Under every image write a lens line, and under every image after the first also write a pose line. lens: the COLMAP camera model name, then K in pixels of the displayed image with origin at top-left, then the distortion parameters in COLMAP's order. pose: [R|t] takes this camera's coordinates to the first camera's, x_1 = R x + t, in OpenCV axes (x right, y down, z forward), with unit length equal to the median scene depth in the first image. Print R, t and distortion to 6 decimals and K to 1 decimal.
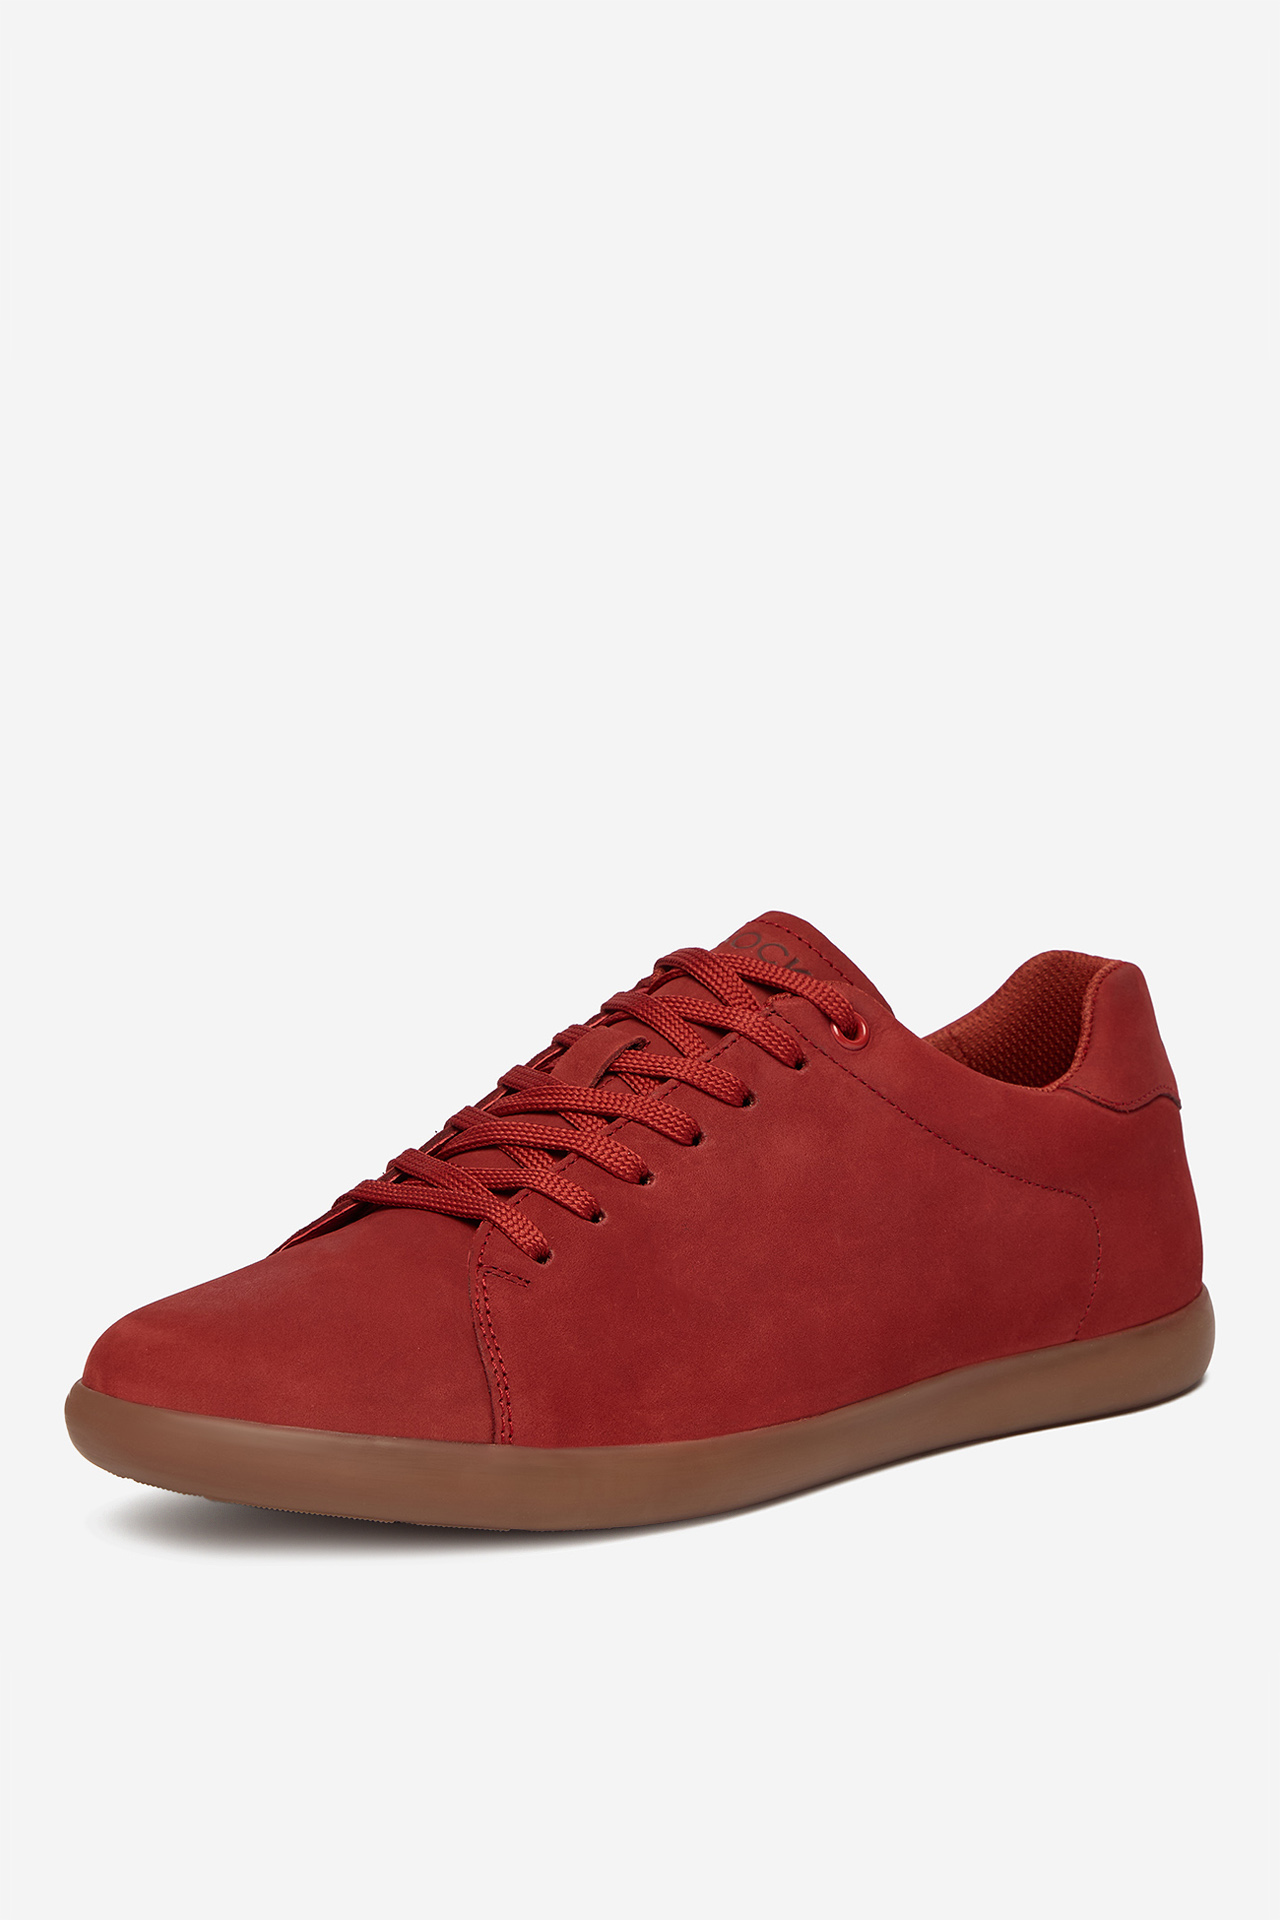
lens RADIAL K [[5753.8, 0, 640.0], [0, 5753.8, 960.0], [0, 0, 1]] dist [-0.782001, -0.036320]
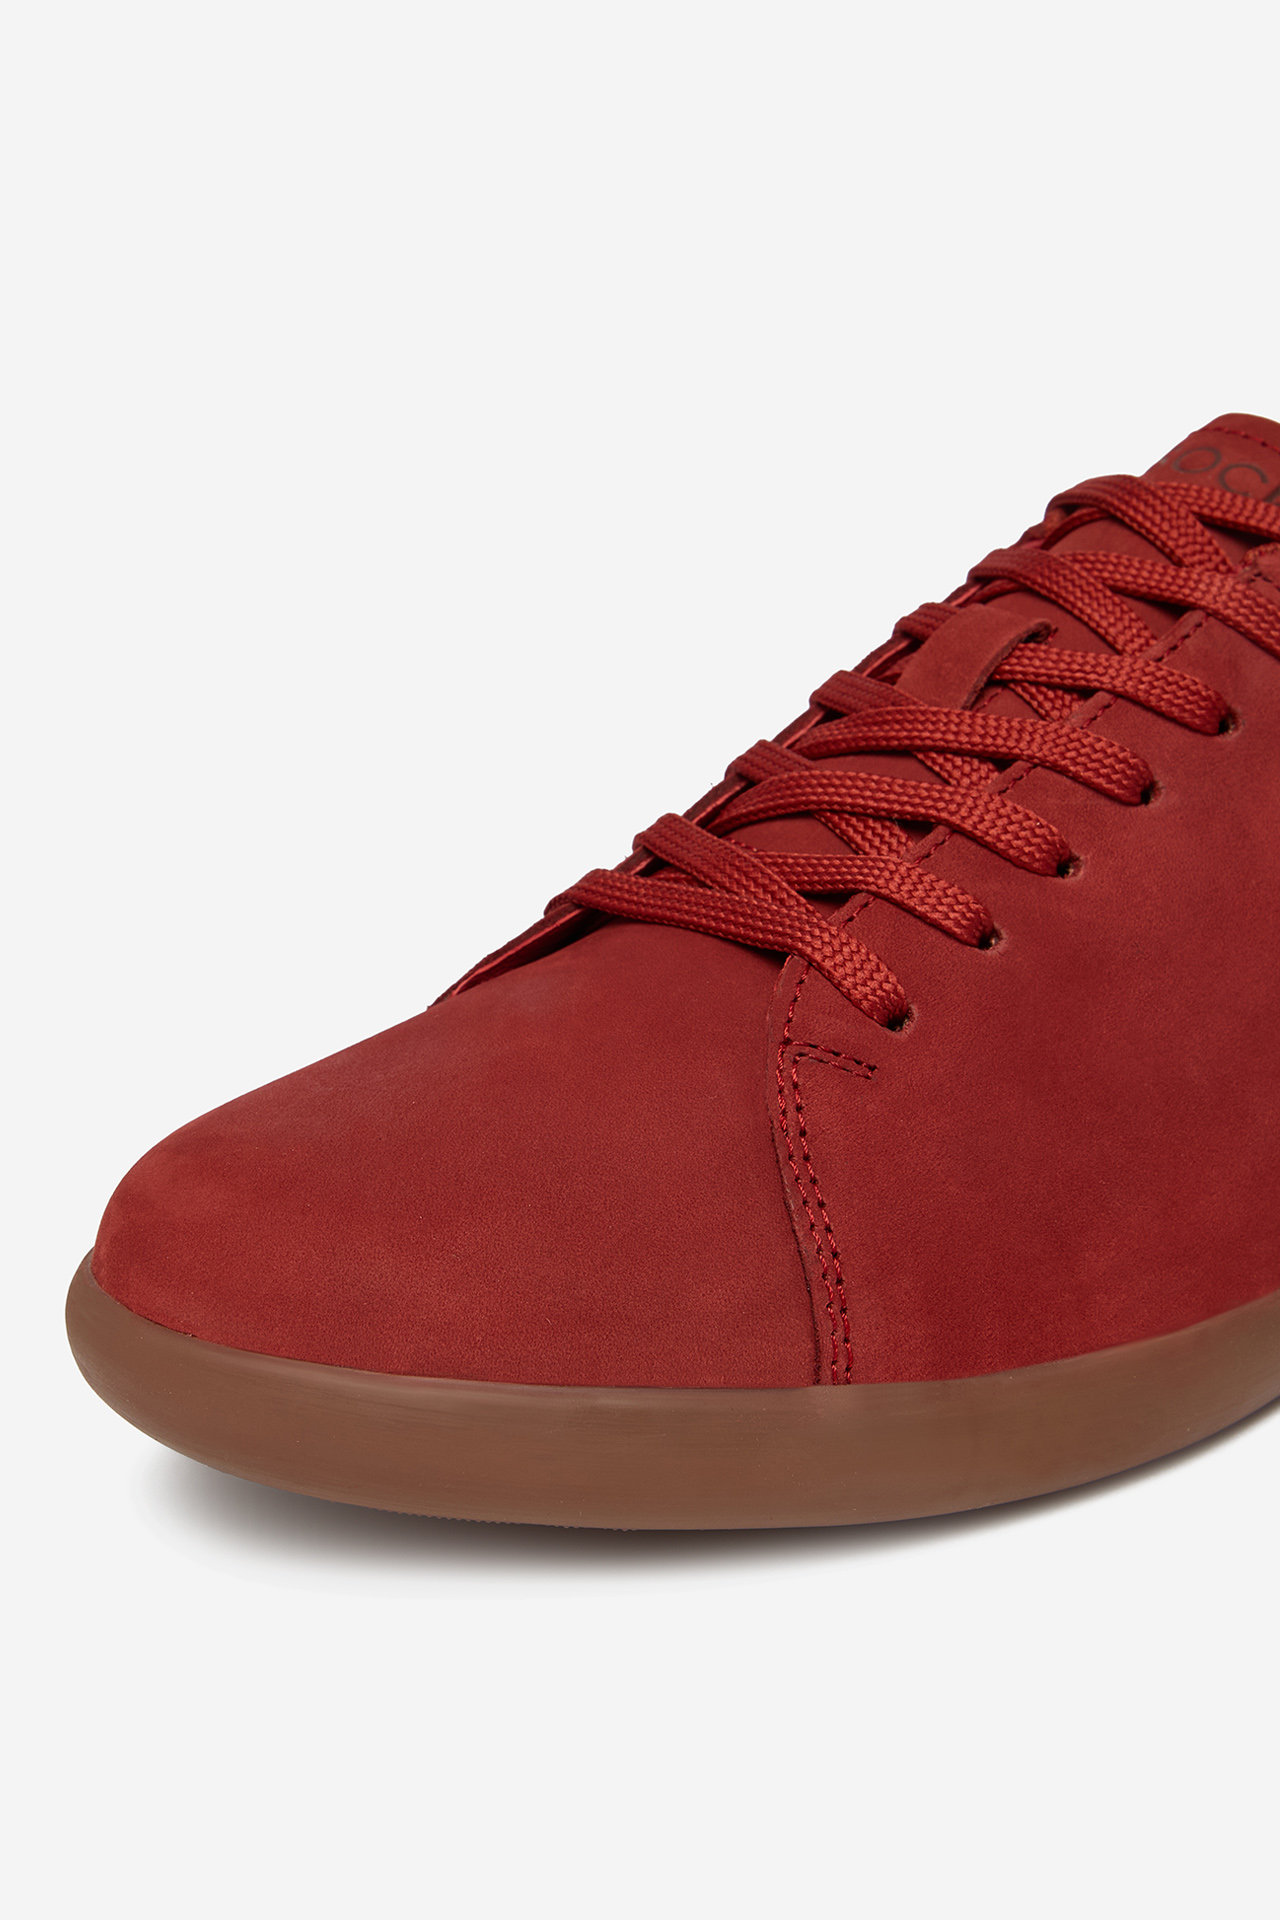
lens RADIAL K [[3230.9, 0, 640.0], [0, 3230.9, 960.0], [0, 0, 1]] dist [-0.006467, -0.009893]
pose [[0.997137, -0.016911, -0.073708, -0.018118], [0.026056, 0.991823, 0.124933, 0.005166], [0.070992, -0.126496, 0.989424, 0.662545]]
